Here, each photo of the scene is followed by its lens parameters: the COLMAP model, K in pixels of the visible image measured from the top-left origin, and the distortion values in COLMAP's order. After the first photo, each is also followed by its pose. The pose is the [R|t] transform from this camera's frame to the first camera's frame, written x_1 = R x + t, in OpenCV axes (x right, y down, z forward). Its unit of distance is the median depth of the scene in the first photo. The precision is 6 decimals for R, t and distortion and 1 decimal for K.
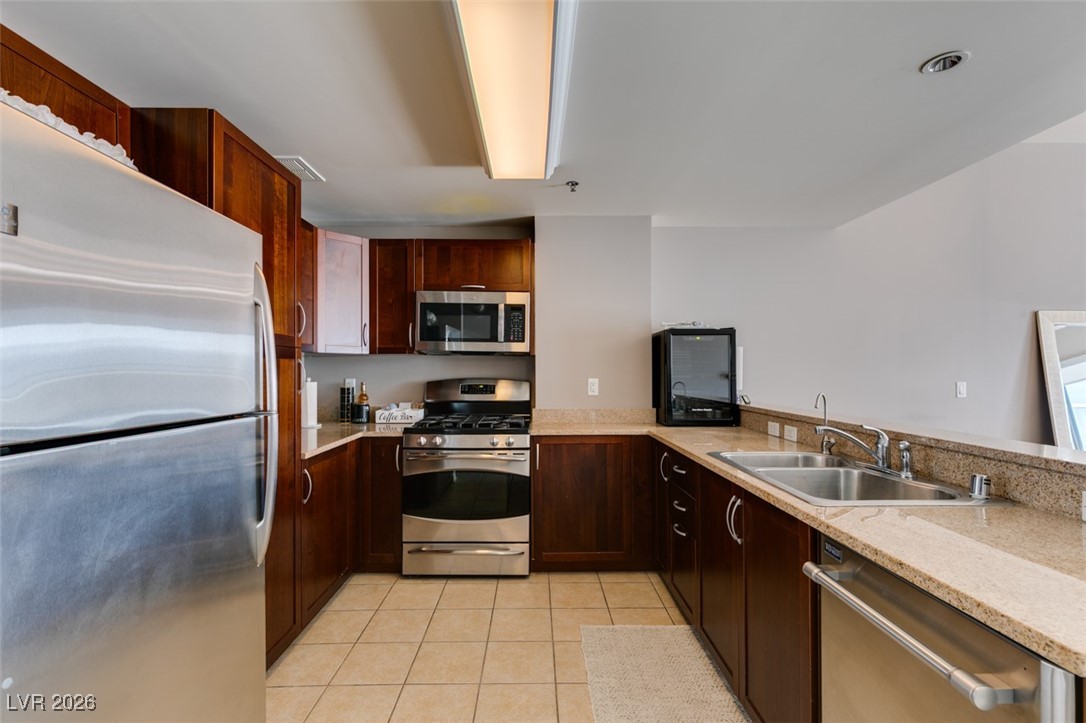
lens RADIAL K [[486.0, 0, 542.4], [0, 486.0, 367.8], [0, 0, 1]] dist [0.006323, -0.001243]
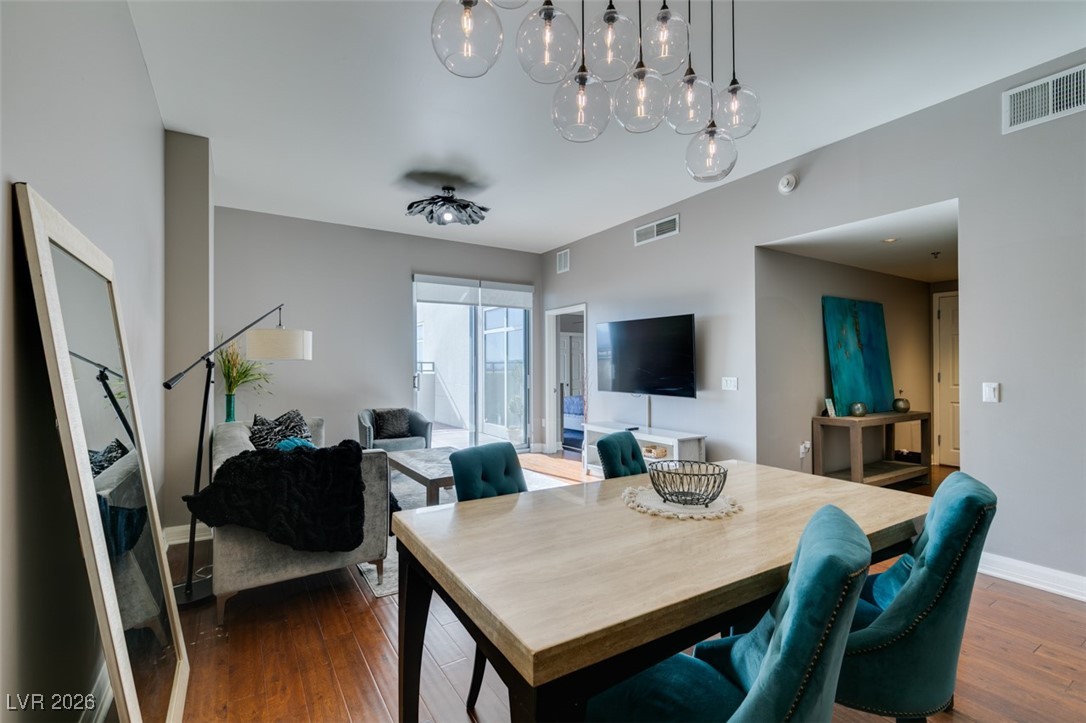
lens RADIAL K [[486.0, 0, 540.0], [0, 486.0, 364.8], [0, 0, 1]] dist [0.006323, -0.001243]
pose [[-0.518184, 0.005677, 0.855250, 0.694438], [0.002993, 0.999984, -0.004824, 0.001512], [-0.855264, 0.000060, -0.518192, 1.053065]]
